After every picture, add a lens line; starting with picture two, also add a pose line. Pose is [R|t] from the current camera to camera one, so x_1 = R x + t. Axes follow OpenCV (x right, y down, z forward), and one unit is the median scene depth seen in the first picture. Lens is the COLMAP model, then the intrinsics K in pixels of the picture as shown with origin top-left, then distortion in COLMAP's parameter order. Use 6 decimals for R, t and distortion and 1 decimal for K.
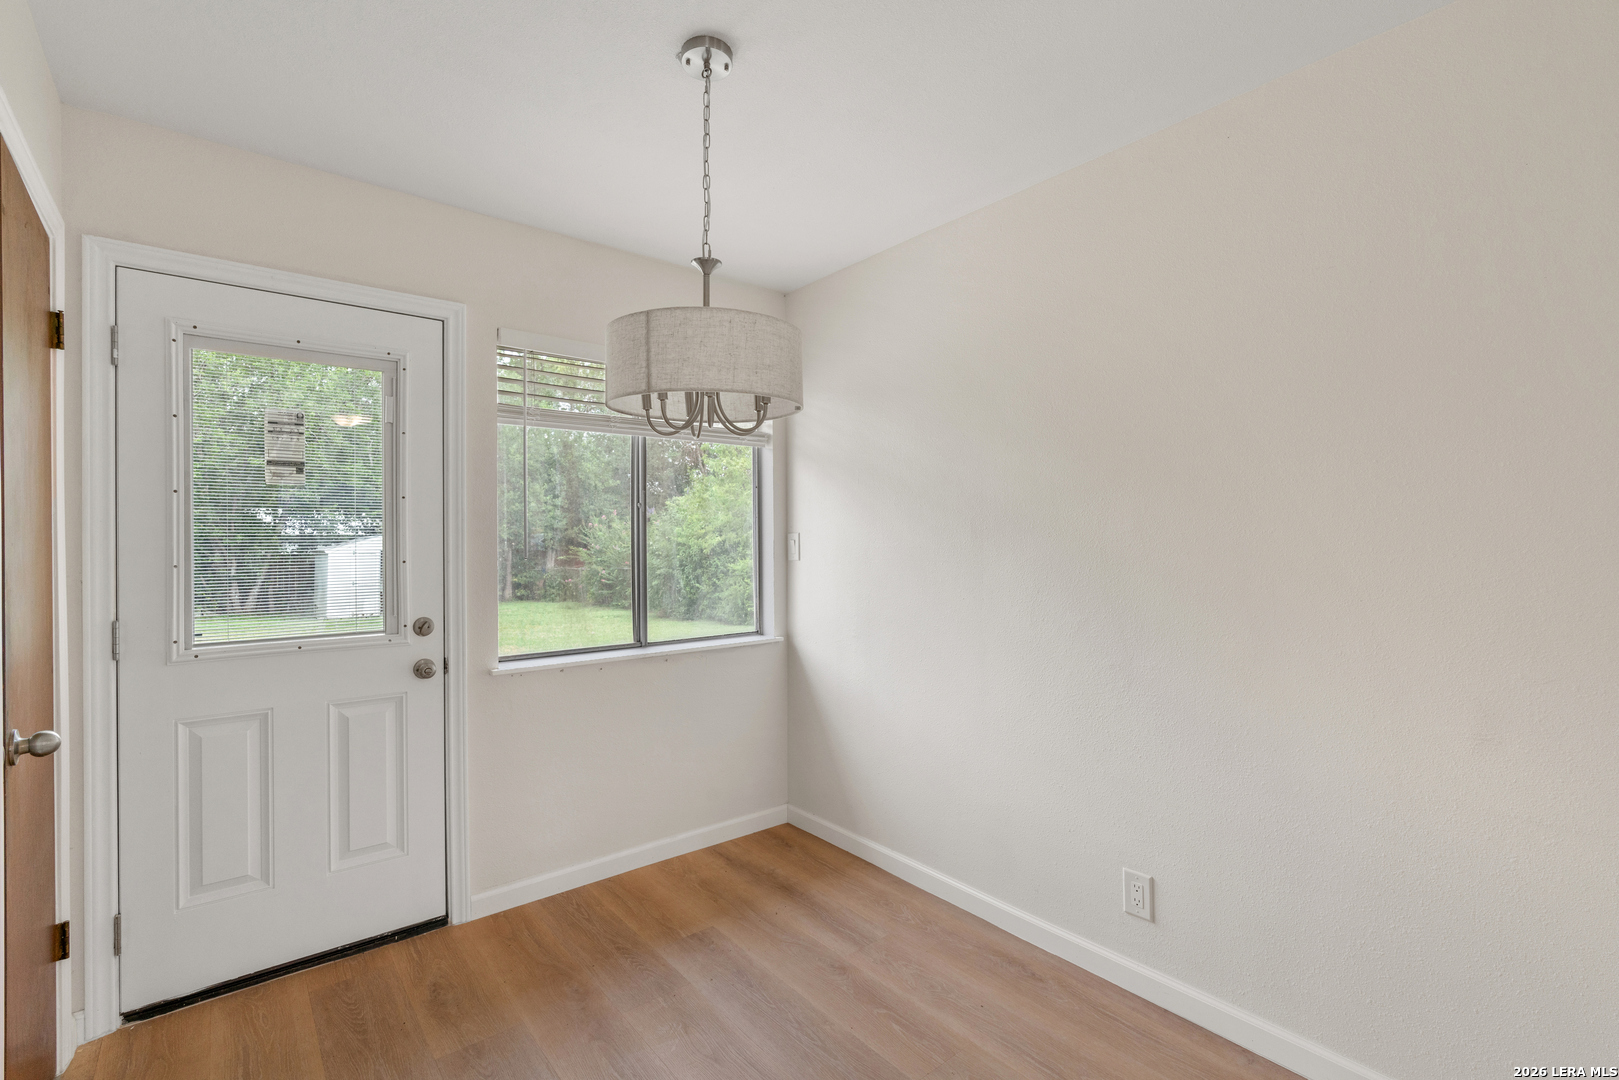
lens RADIAL K [[741.3, 0, 809.5], [0, 741.3, 540.0], [0, 0, 1]] dist [0.000142, 0.000242]
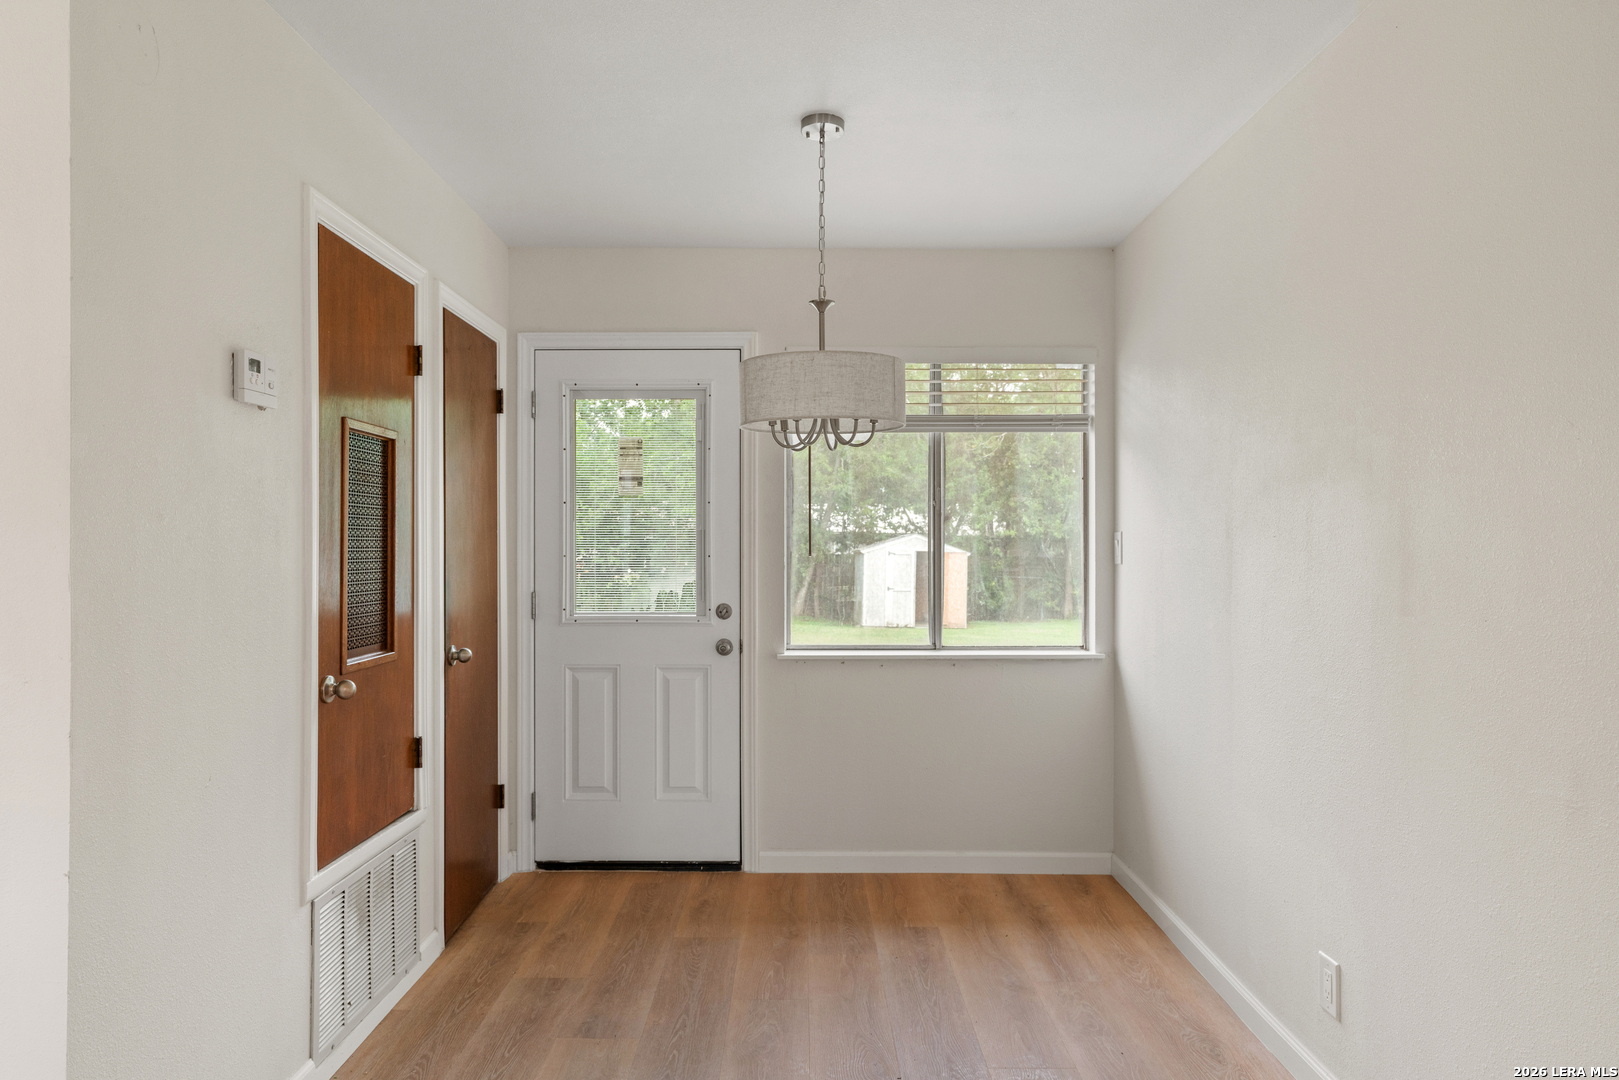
lens RADIAL K [[1112.9, 0, 809.5], [0, 1112.9, 540.0], [0, 0, 1]] dist [-0.006096, 0.054683]
pose [[0.760620, 0.005085, -0.649177, 0.755452], [-0.005241, 0.999985, 0.001692, -0.000441], [0.649176, 0.002115, 0.760635, -0.266557]]
